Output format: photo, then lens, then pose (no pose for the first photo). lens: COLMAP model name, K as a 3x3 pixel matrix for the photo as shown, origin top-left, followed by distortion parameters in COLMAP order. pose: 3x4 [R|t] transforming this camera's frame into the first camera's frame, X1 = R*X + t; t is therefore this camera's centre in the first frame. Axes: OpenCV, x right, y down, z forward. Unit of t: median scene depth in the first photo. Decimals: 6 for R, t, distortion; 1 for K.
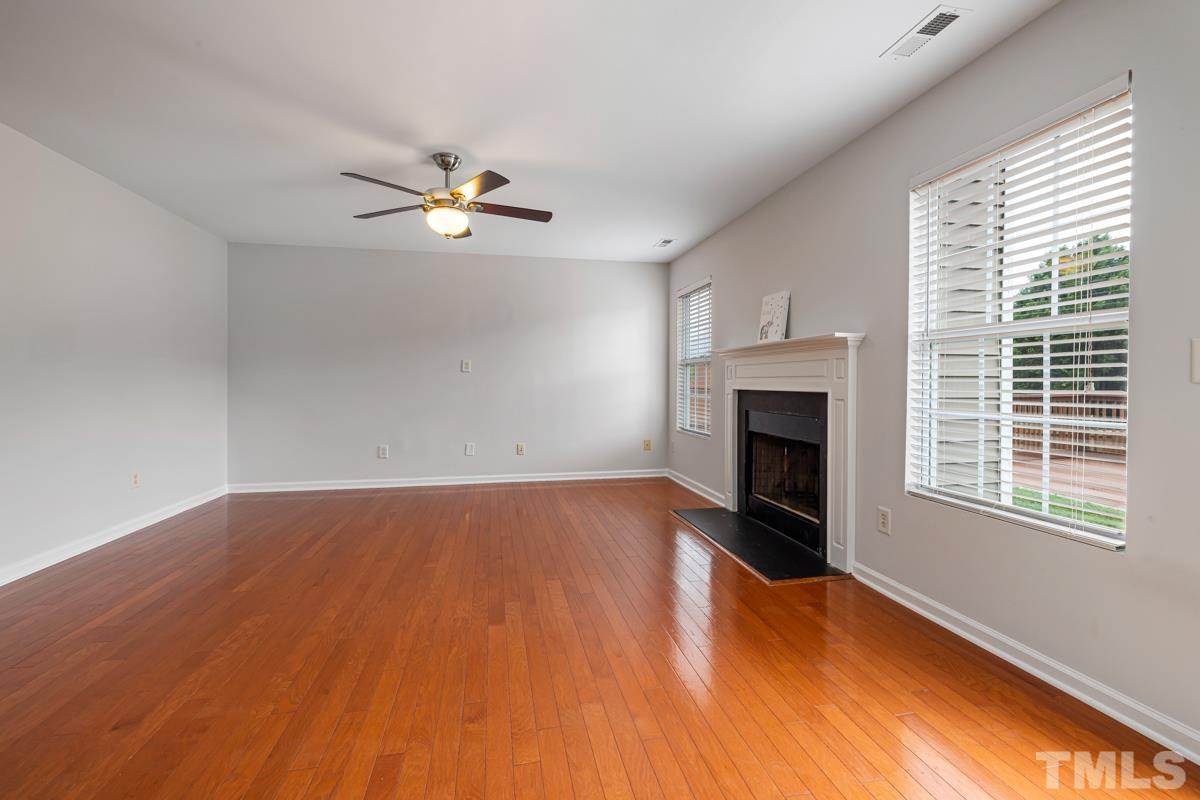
lens RADIAL K [[526.3, 0, 580.9], [0, 526.3, 384.1], [0, 0, 1]] dist [-0.002547, -0.000210]
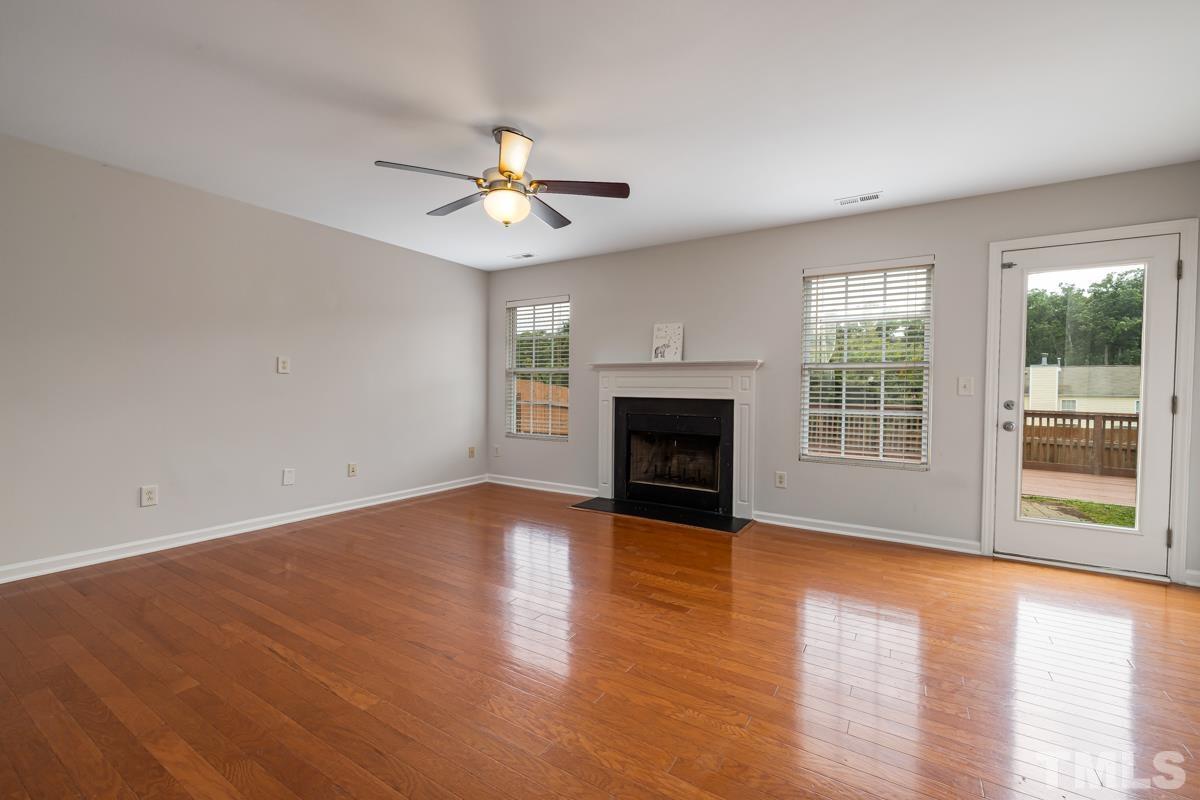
lens RADIAL K [[526.3, 0, 590.4], [0, 526.3, 397.8], [0, 0, 1]] dist [-0.002547, -0.000210]
pose [[0.667748, -0.003238, 0.744380, -0.717263], [-0.008622, 0.999890, 0.012084, -0.001983], [-0.744337, -0.014488, 0.667647, 0.267823]]
